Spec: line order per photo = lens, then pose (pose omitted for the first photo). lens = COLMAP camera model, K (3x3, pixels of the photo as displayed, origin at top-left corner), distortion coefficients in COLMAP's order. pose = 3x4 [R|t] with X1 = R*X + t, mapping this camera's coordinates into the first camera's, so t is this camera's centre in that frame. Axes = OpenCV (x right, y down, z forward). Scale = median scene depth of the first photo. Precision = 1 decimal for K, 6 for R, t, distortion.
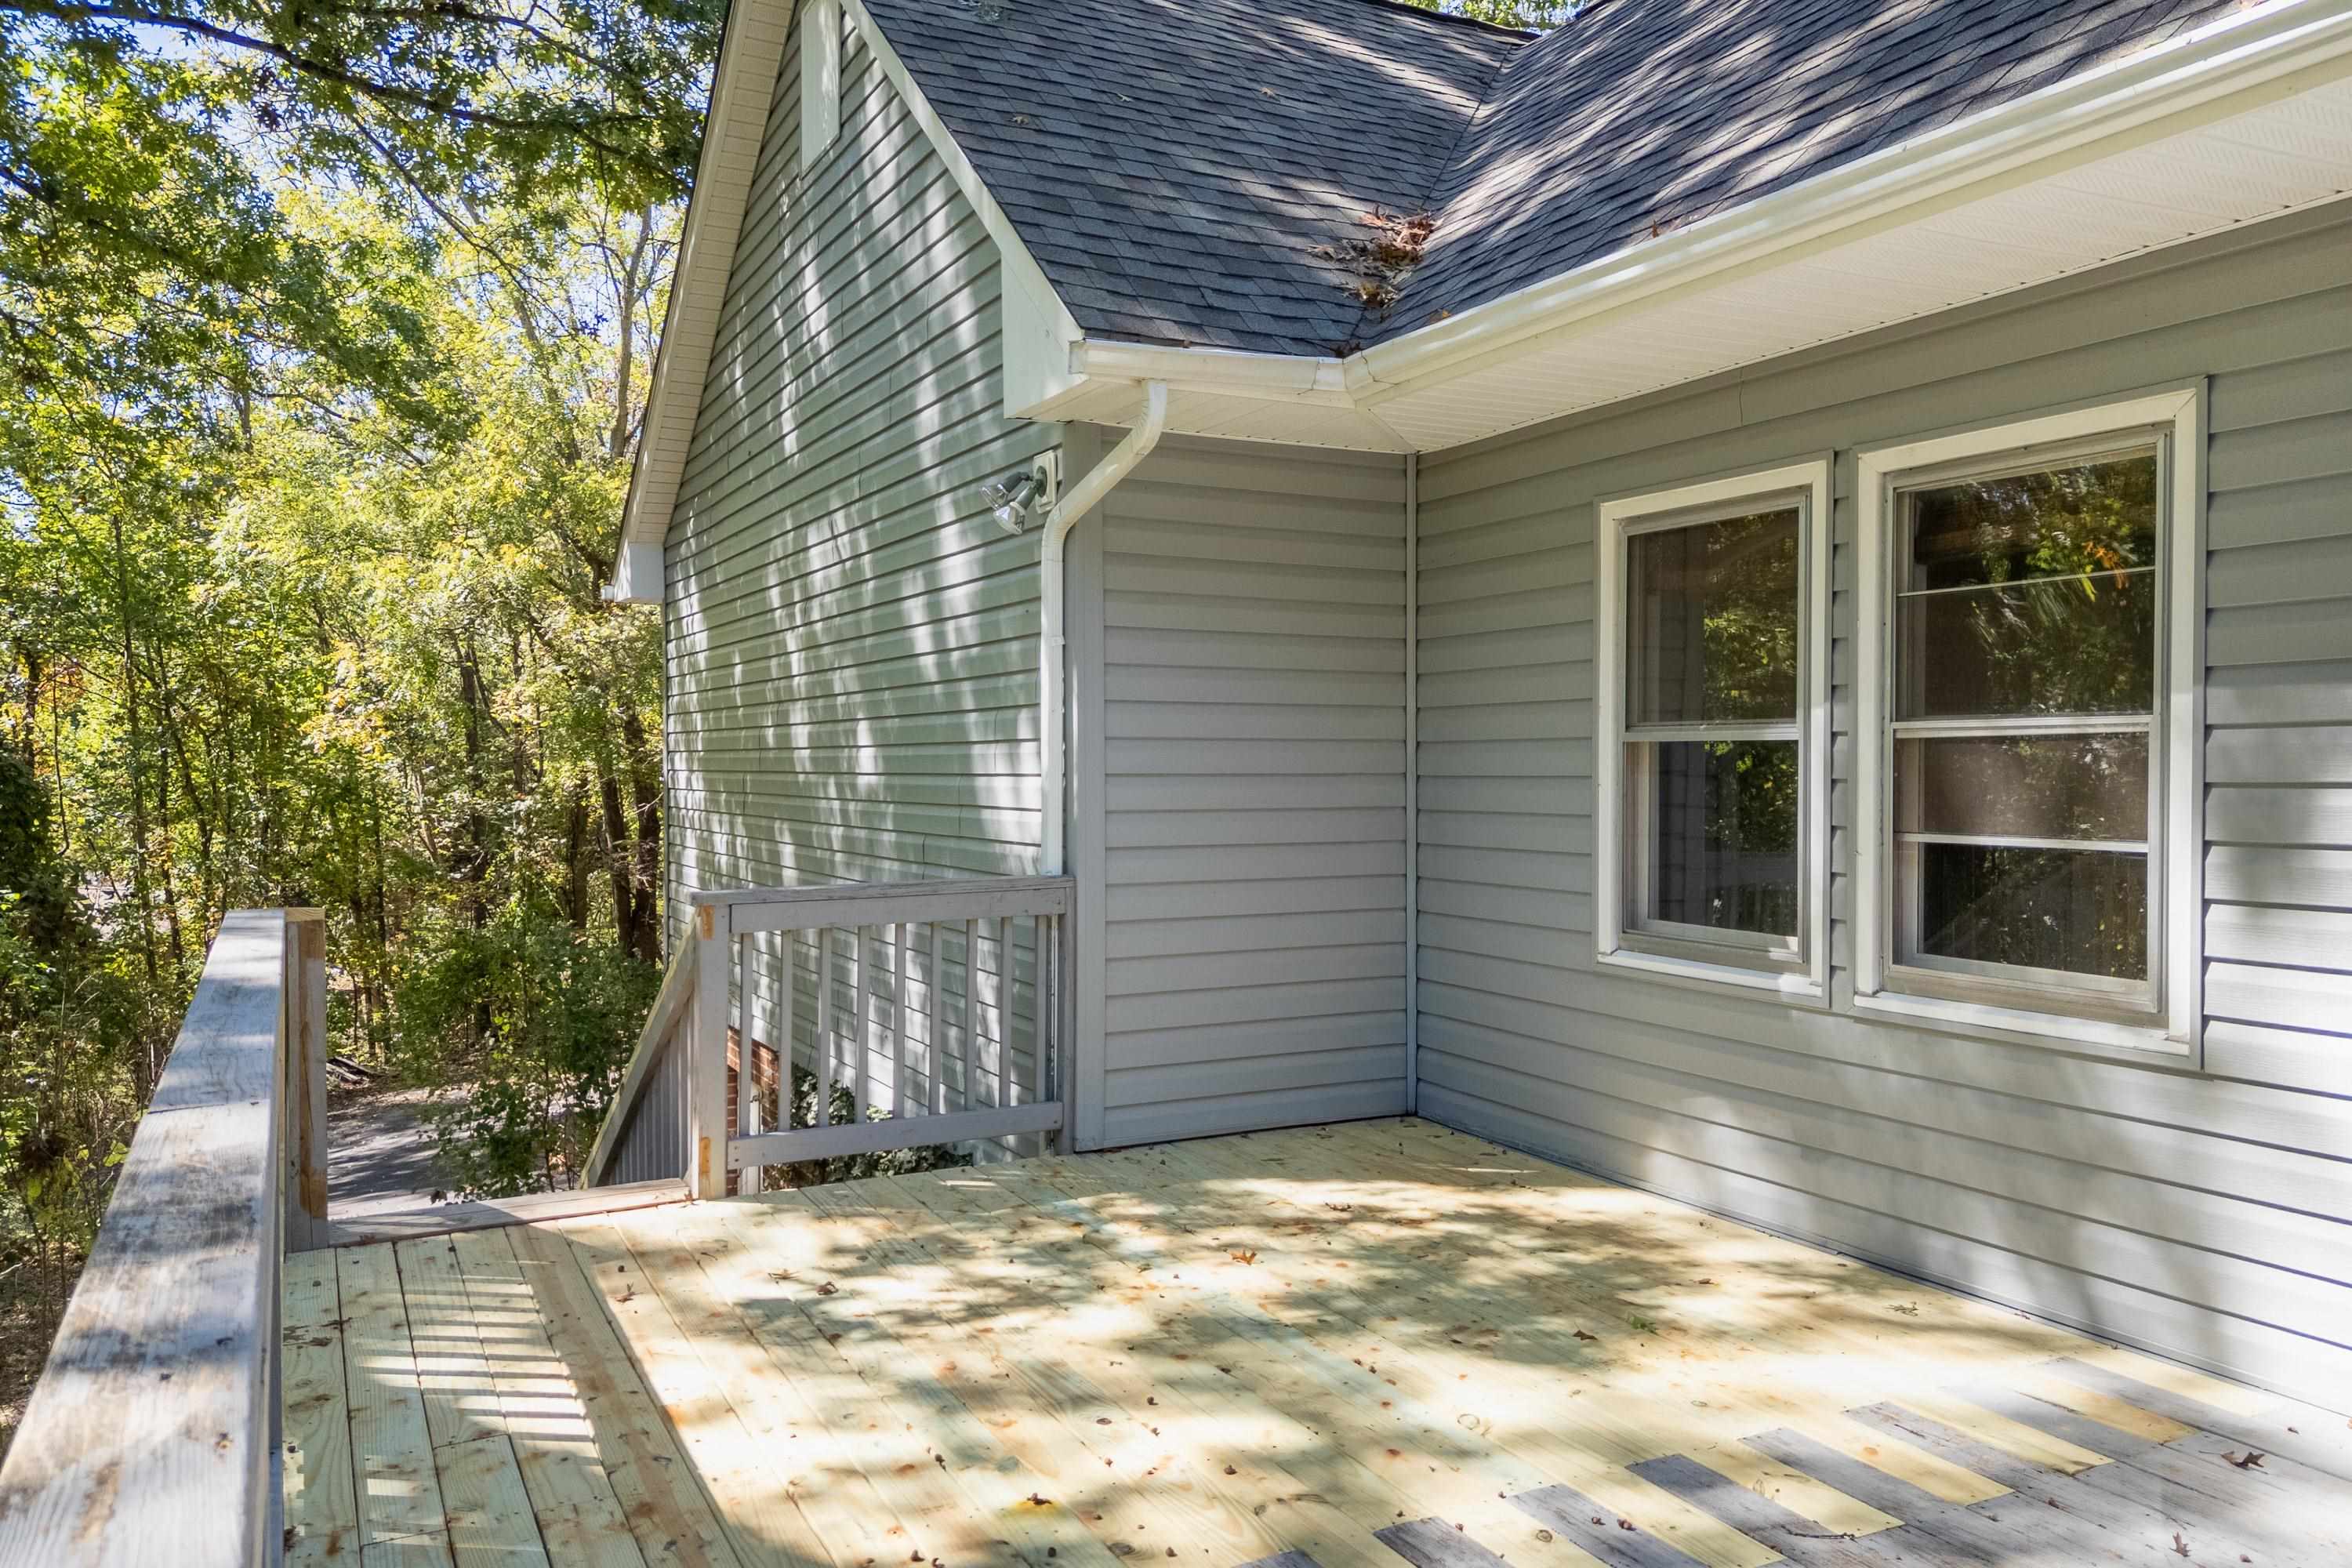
lens RADIAL K [[1699.0, 0, 1170.7], [0, 1699.0, 786.5], [0, 0, 1]] dist [0.018989, -0.021198]
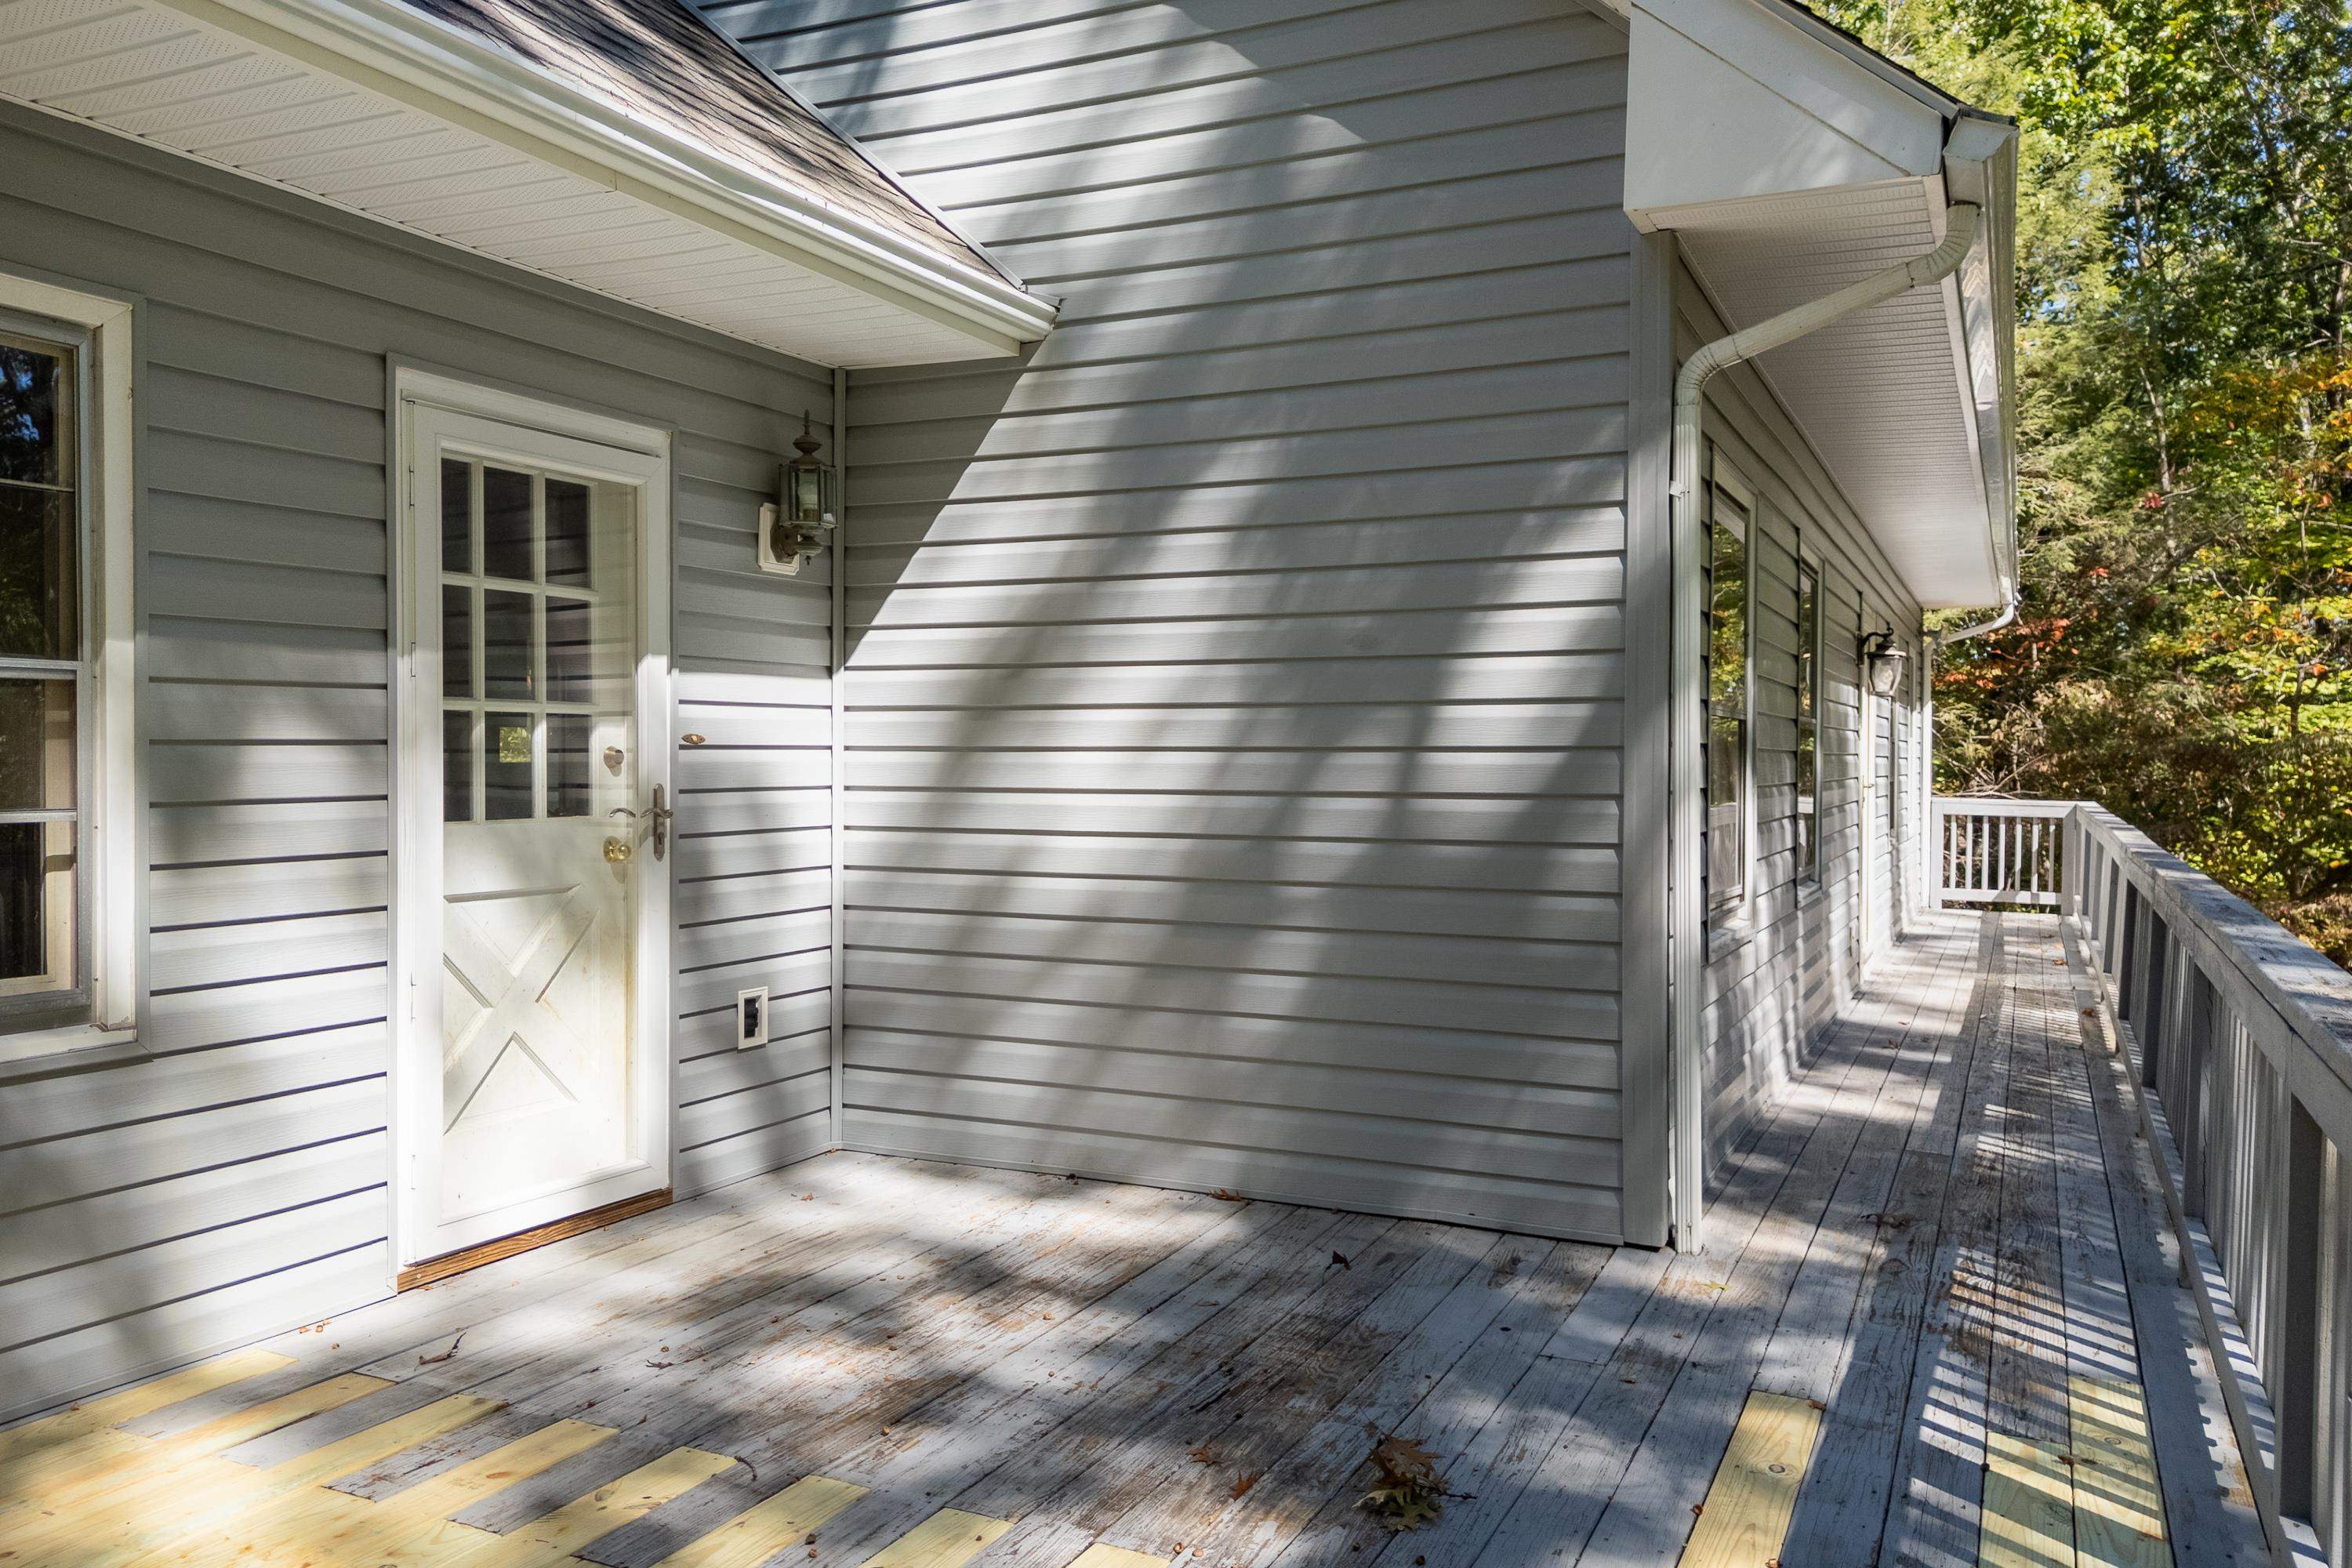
lens RADIAL K [[1699.0, 0, 1186.1], [0, 1699.0, 778.7], [0, 0, 1]] dist [0.018989, -0.021198]
pose [[-0.588698, -0.012011, 0.808264, -0.321895], [0.009564, 0.999716, 0.021821, 0.002995], [-0.808297, 0.020576, -0.588416, 0.749046]]
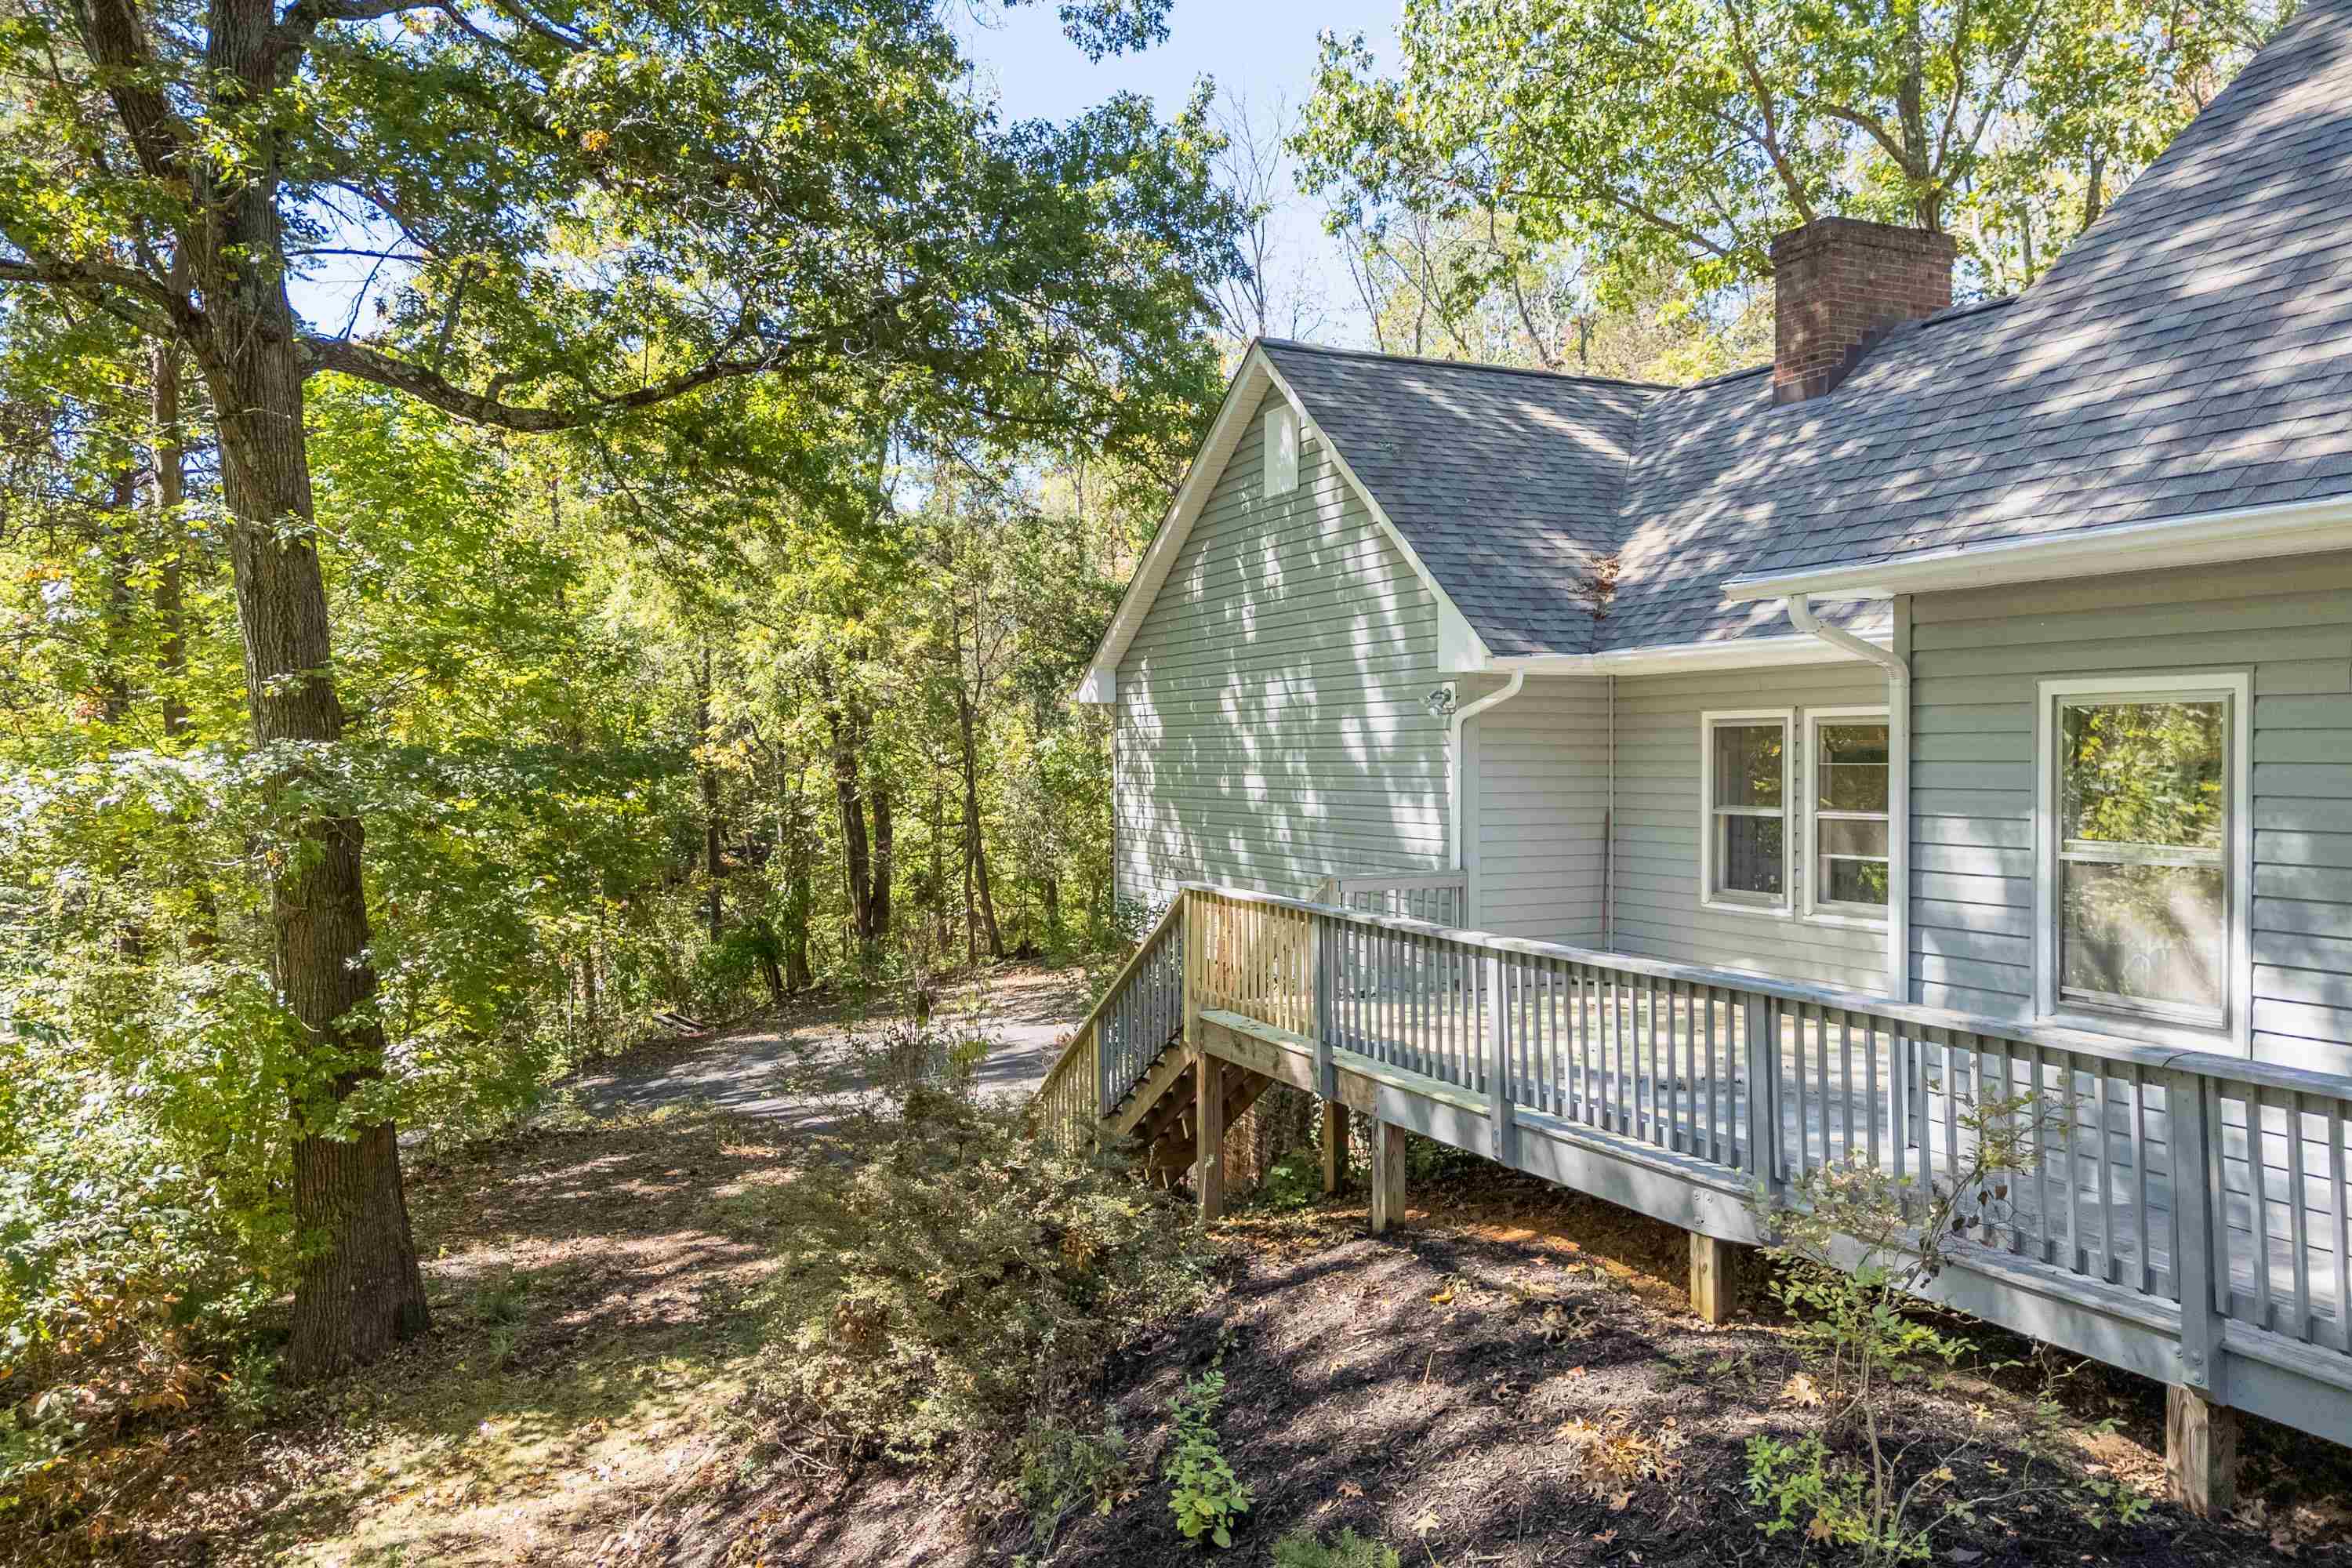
lens RADIAL K [[1699.0, 0, 1176.4], [0, 1699.0, 783.3], [0, 0, 1]] dist [0.018989, -0.021198]
pose [[0.999291, -0.005805, -0.037208, -0.438236], [0.006089, 0.999953, 0.007530, -0.102362], [0.037162, -0.007751, 0.999279, -1.565483]]
